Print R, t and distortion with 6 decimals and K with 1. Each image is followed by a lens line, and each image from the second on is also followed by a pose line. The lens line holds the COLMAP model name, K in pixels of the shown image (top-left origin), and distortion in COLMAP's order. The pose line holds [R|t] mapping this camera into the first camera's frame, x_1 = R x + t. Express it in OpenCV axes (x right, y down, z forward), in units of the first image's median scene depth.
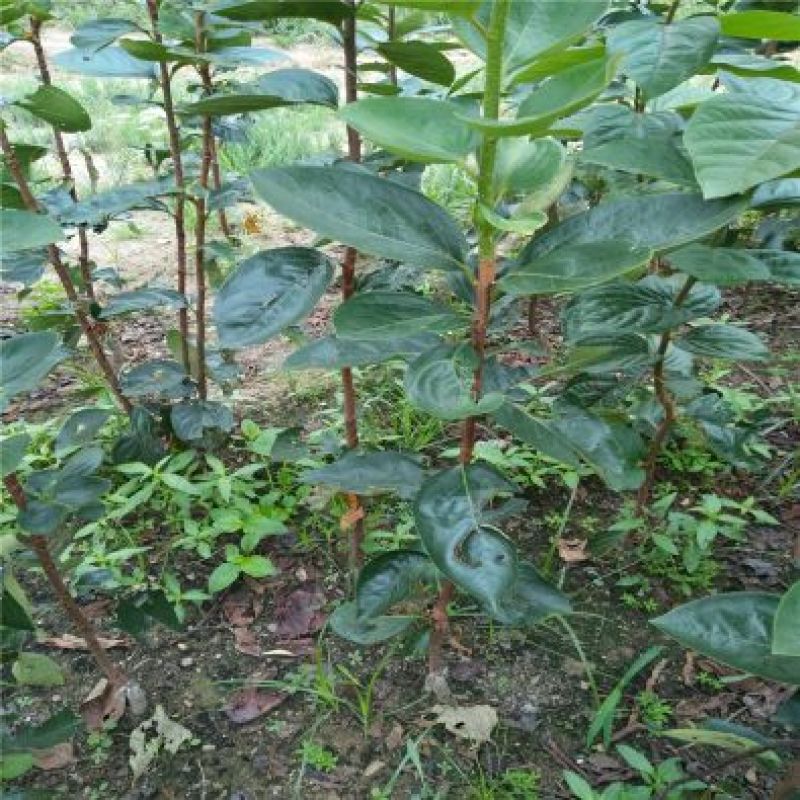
lens RADIAL K [[491.4, 0, 400.0], [0, 491.4, 400.0], [0, 0, 1]] dist [-0.000336, -0.007973]
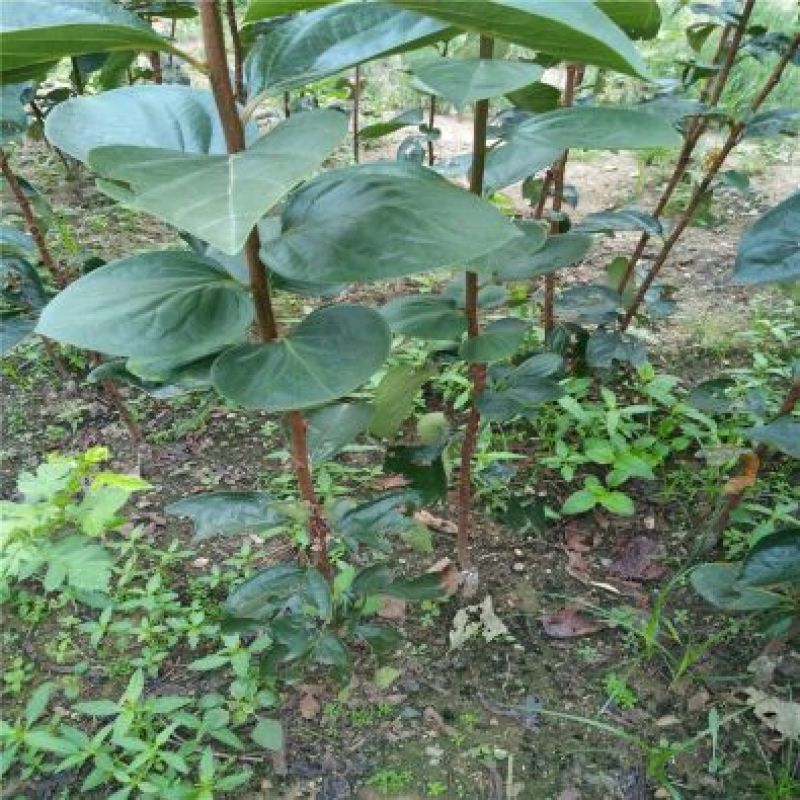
lens RADIAL K [[491.4, 0, 400.0], [0, 491.4, 400.0], [0, 0, 1]] dist [-0.000336, -0.007973]
pose [[0.944493, 0.244210, -0.219759, -0.534962], [-0.225271, 0.968307, 0.107860, 0.120069], [0.239135, -0.052368, 0.969573, -0.091769]]
